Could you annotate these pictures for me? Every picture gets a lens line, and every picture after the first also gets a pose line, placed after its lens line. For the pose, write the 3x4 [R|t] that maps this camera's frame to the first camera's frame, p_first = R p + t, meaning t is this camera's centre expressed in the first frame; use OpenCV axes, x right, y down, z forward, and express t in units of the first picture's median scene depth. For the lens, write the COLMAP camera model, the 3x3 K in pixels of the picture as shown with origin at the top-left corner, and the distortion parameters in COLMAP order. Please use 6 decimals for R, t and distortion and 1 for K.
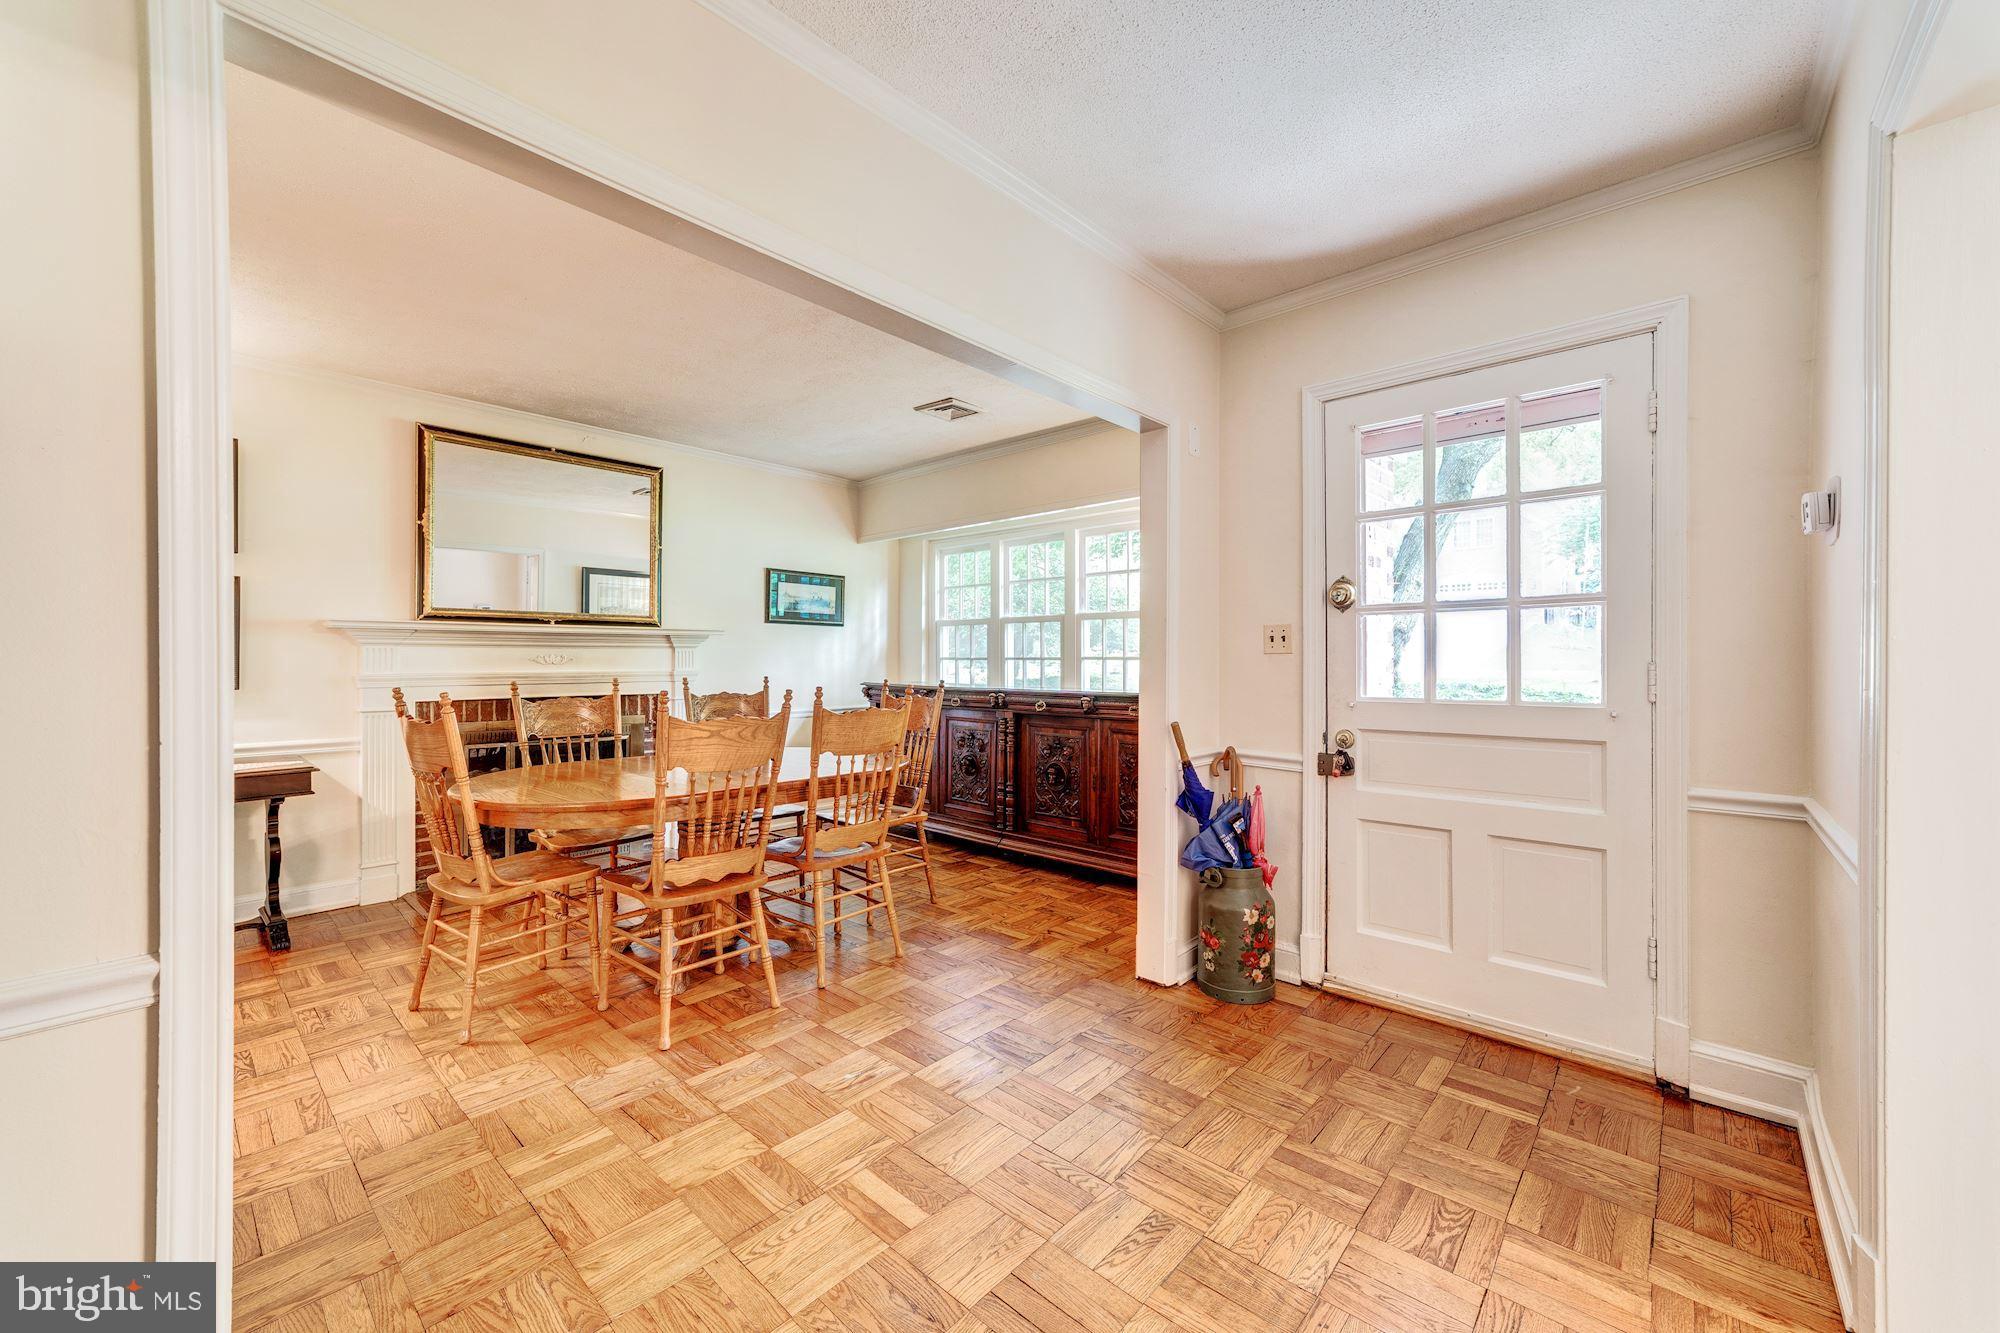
lens RADIAL K [[772.6, 0, 985.5], [0, 772.6, 656.8], [0, 0, 1]] dist [-0.009843, 0.008642]
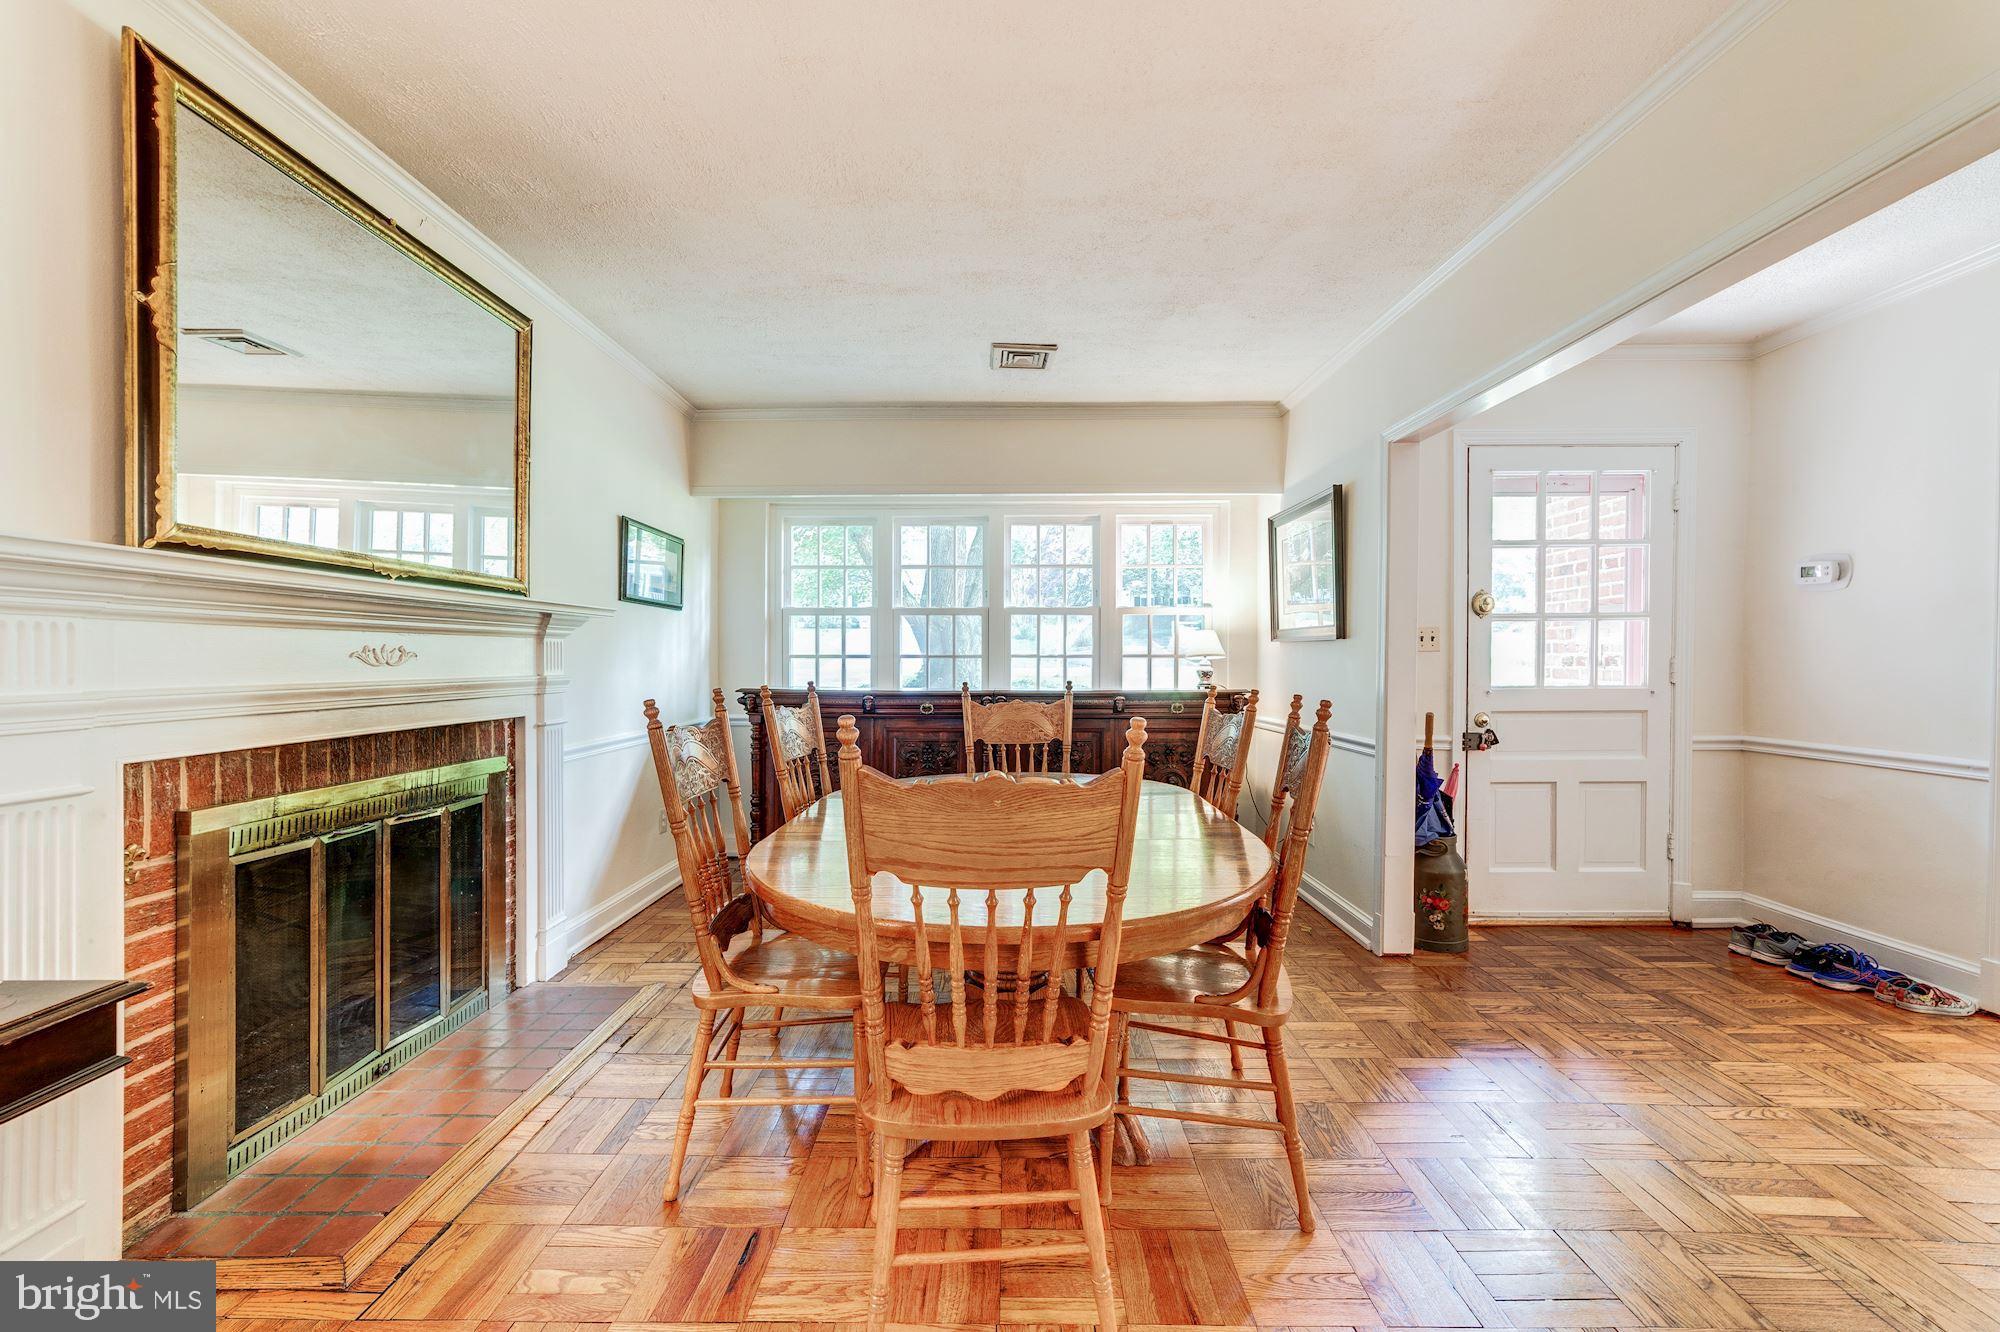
lens RADIAL K [[779.4, 0, 993.1], [0, 779.4, 667.3], [0, 0, 1]] dist [-0.002800, 0.006205]
pose [[0.741825, -0.007706, 0.670549, -0.587414], [-0.001975, 0.999905, 0.013677, 0.003414], [-0.670590, -0.011470, 0.741739, 0.361652]]
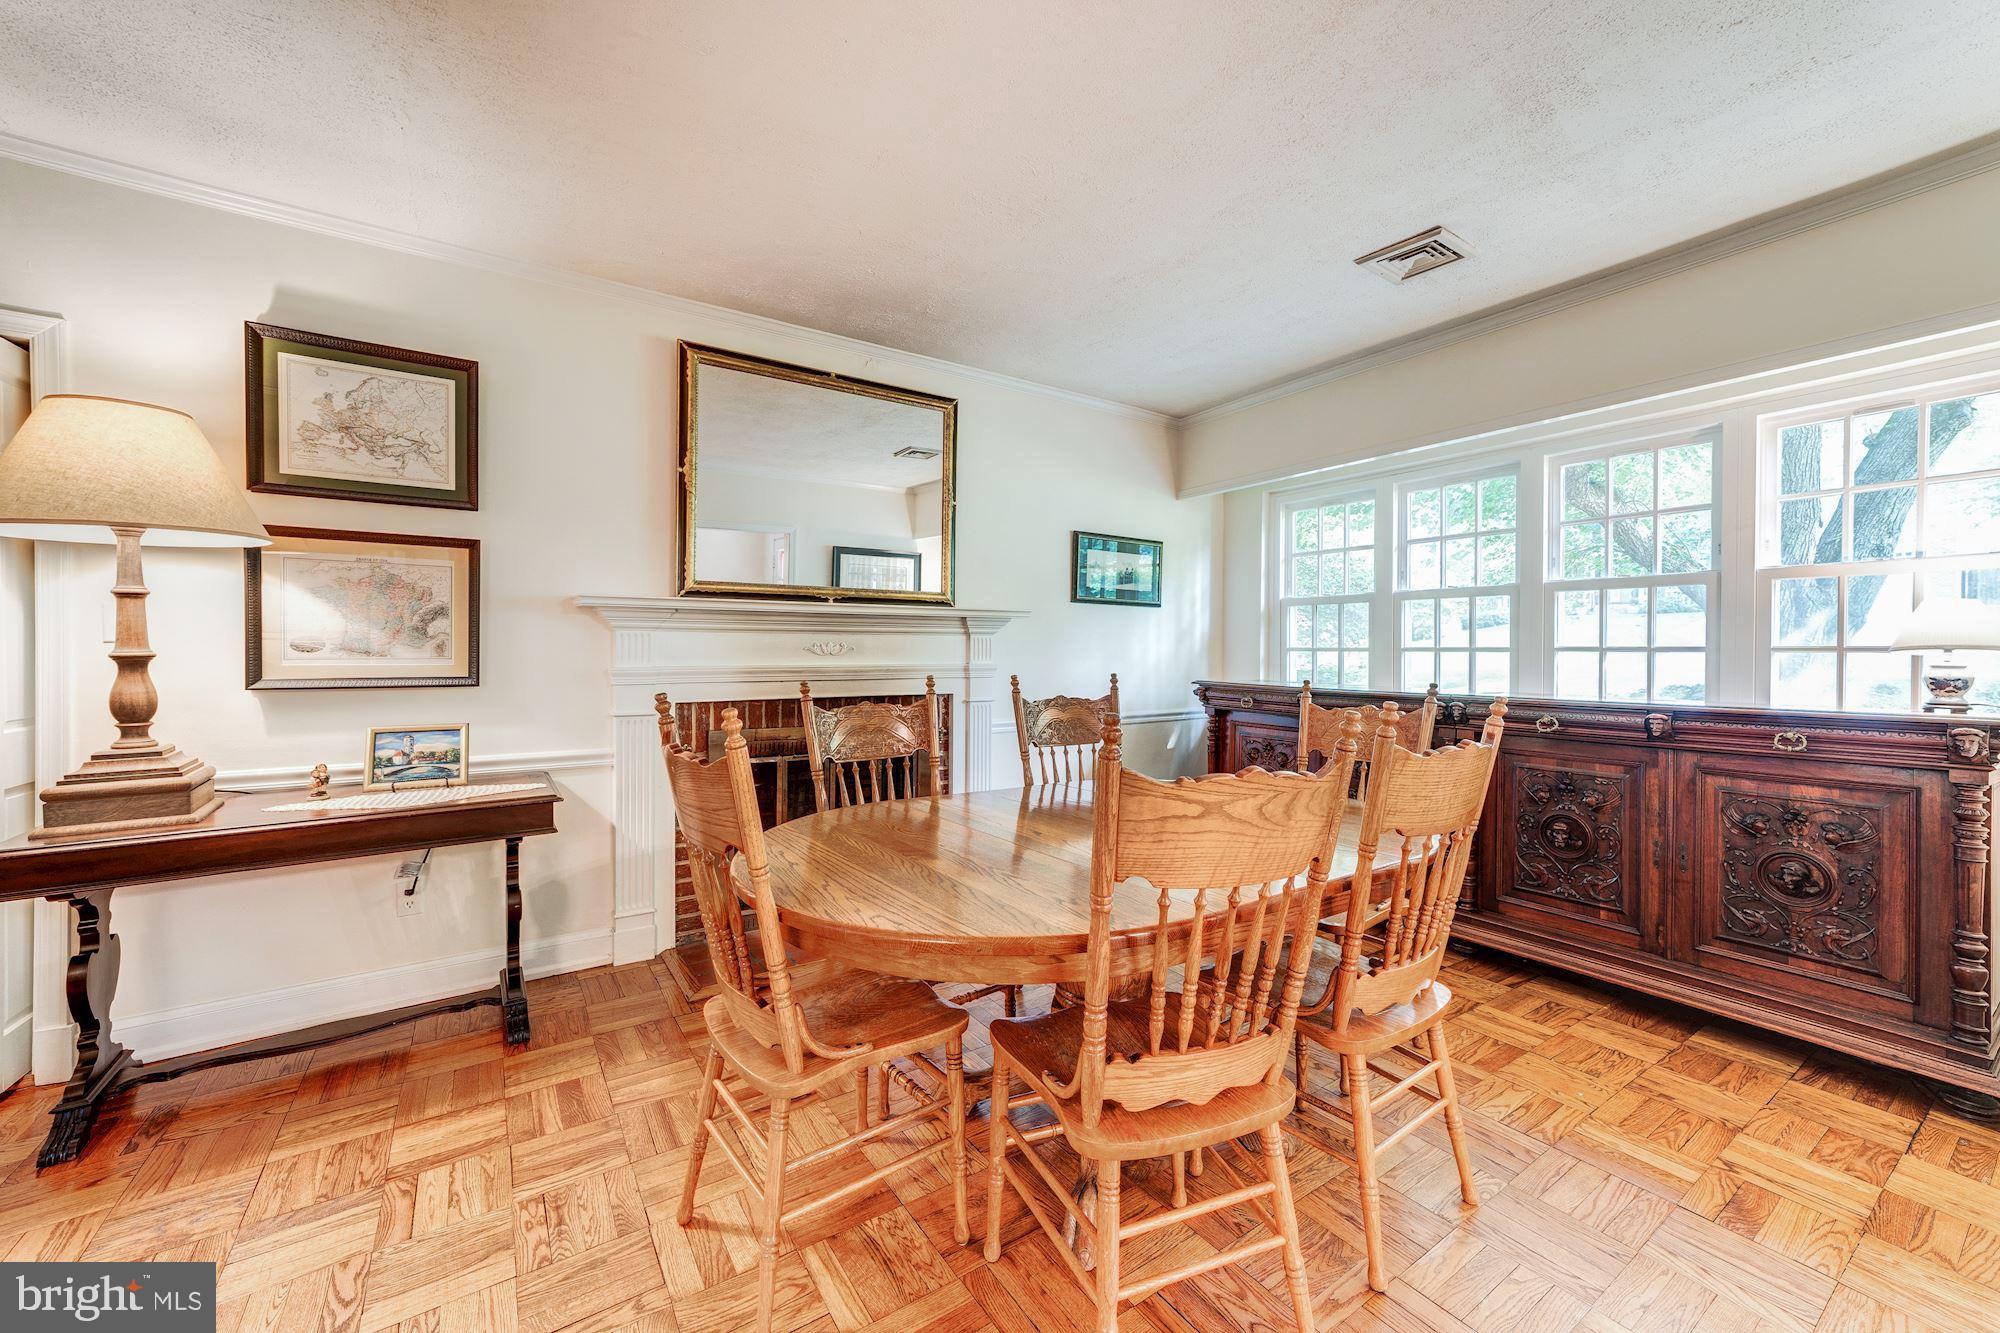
lens RADIAL K [[770.7, 0, 998.0], [0, 770.7, 650.0], [0, 0, 1]] dist [-0.000928, 0.000123]
pose [[0.973122, 0.002943, -0.230270, -0.214128], [-0.002244, 0.999992, 0.003299, 0.001838], [0.230278, -0.002693, 0.973121, 0.278759]]
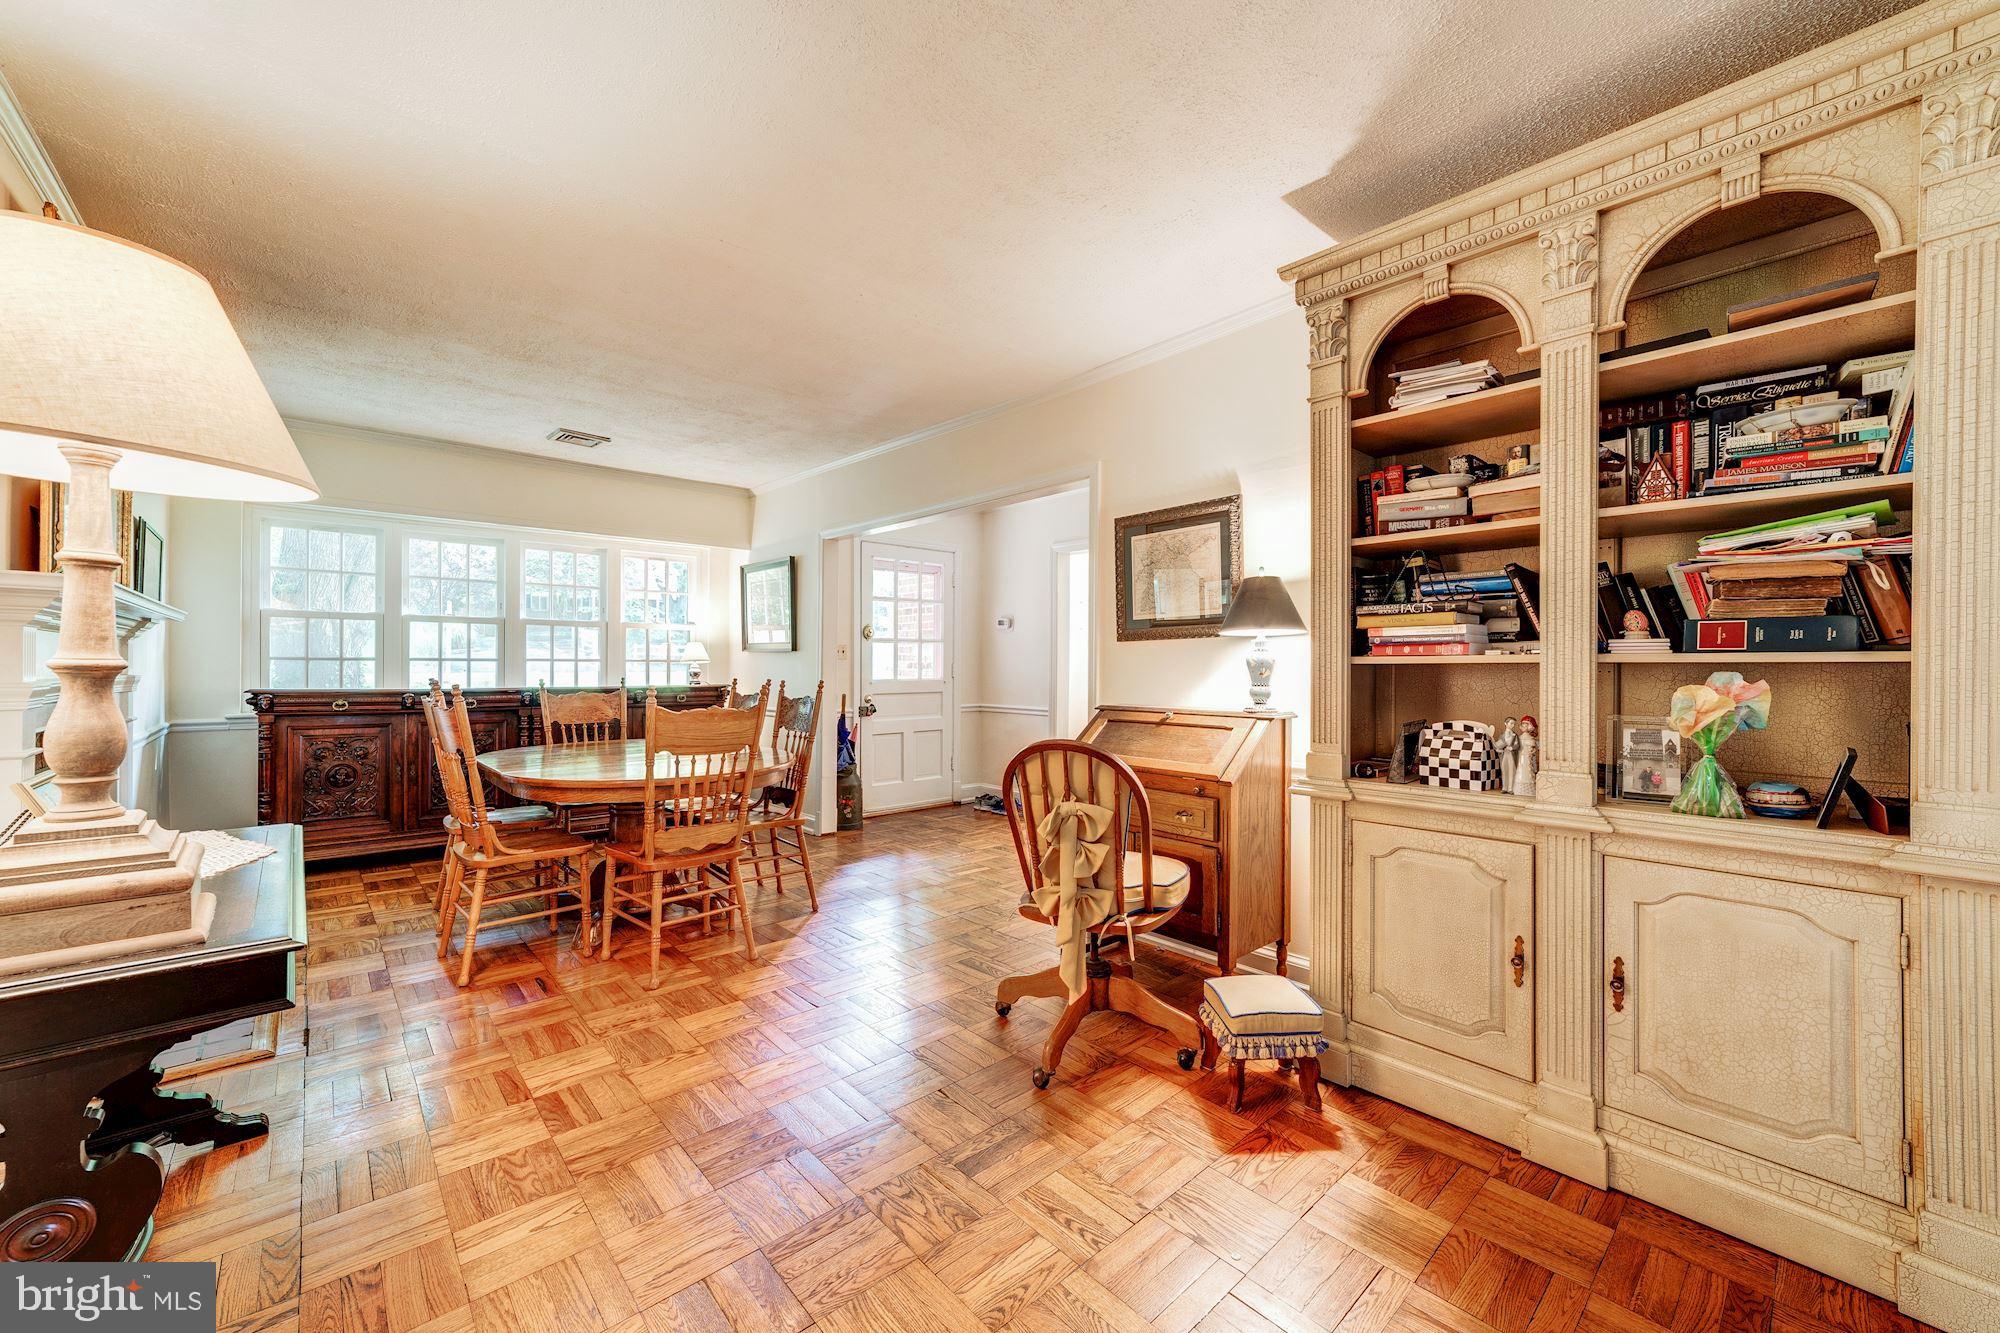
lens RADIAL K [[802.0, 0, 1009.7], [0, 802.0, 670.1], [0, 0, 1]] dist [-0.015655, 0.009244]
pose [[0.084234, -0.004452, 0.996436, -1.067444], [-0.007288, 0.999961, 0.005084, 0.006515], [-0.996419, -0.007690, 0.084198, 0.249680]]
